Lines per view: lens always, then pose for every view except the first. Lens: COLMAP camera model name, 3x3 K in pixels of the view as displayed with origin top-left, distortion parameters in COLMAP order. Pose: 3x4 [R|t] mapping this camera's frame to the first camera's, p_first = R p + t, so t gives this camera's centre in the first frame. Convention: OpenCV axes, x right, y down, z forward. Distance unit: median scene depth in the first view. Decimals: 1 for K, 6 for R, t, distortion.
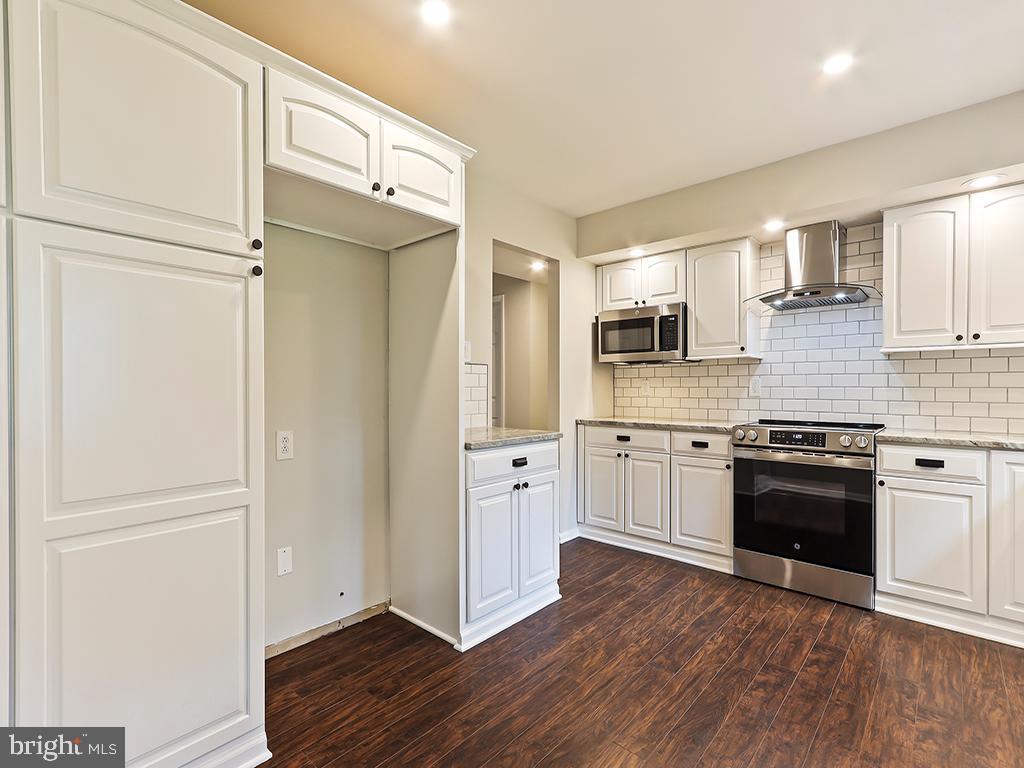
lens RADIAL K [[481.9, 0, 504.1], [0, 481.9, 387.7], [0, 0, 1]] dist [0.000315, 0.001048]
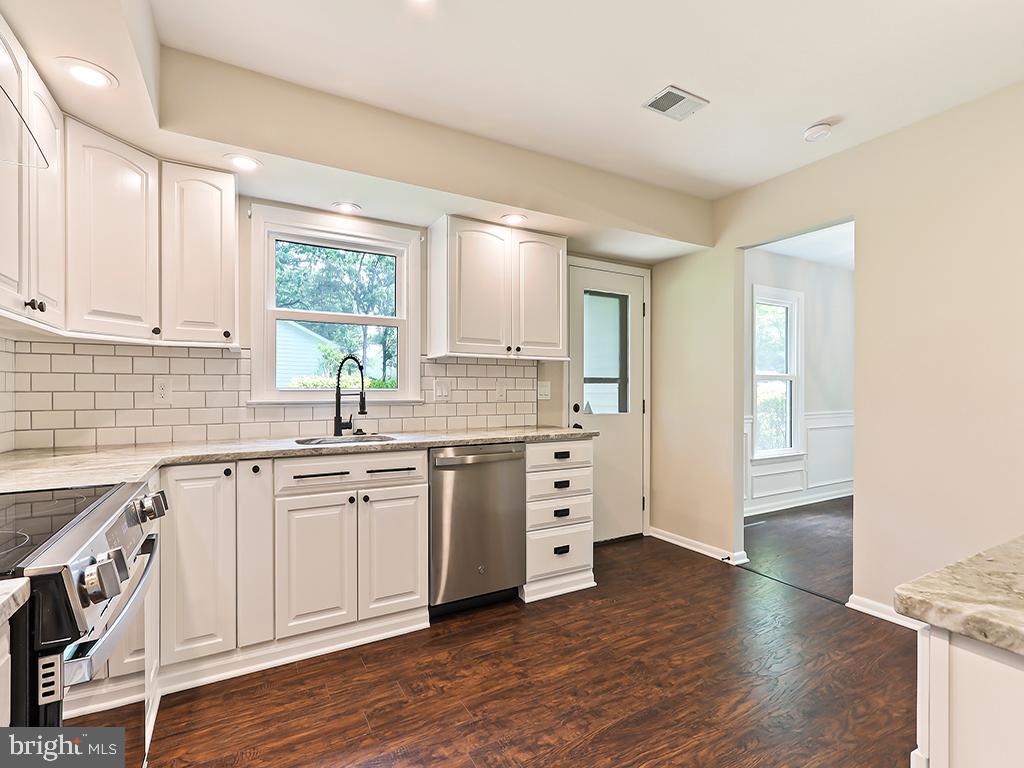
lens RADIAL K [[481.9, 0, 504.1], [0, 481.9, 387.7], [0, 0, 1]] dist [0.000315, 0.001048]
pose [[-0.947637, -0.000629, 0.319347, 0.204704], [0.000198, 0.999997, 0.002559, -0.006805], [-0.319348, 0.002488, -0.947634, 1.175265]]
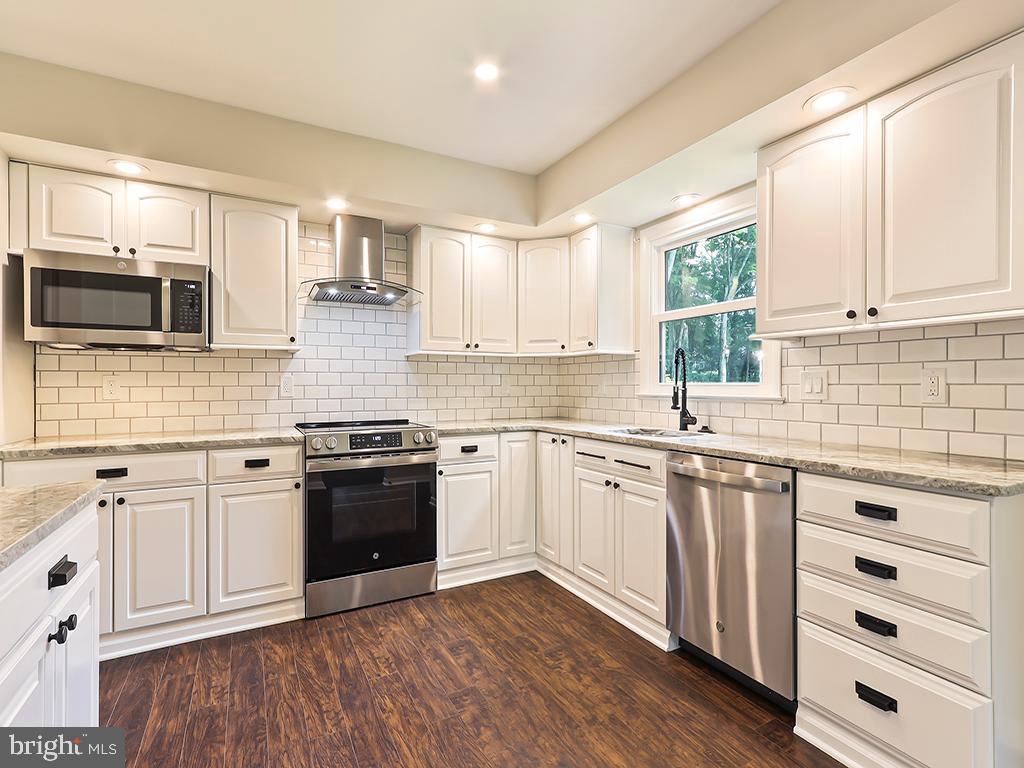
lens RADIAL K [[484.7, 0, 503.0], [0, 484.7, 384.4], [0, 0, 1]] dist [-0.001052, 0.000790]
pose [[0.332508, 0.001769, 0.943099, -0.184963], [0.004795, 0.999982, -0.003566, 0.001147], [-0.943088, 0.005708, 0.332494, 0.426942]]
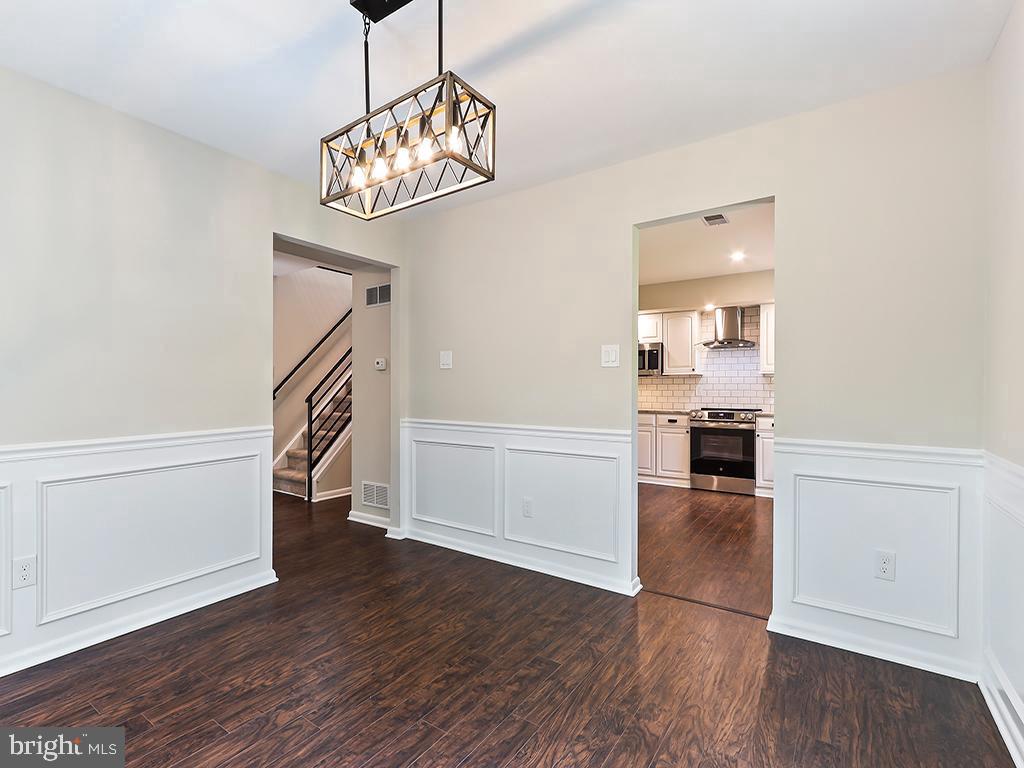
lens RADIAL K [[481.9, 0, 504.1], [0, 481.9, 387.7], [0, 0, 1]] dist [0.000315, 0.001048]
pose [[0.991033, 0.002839, 0.133590, -0.533949], [-0.002228, 0.999986, -0.004724, -0.000920], [-0.133601, 0.004384, 0.991025, -0.834432]]
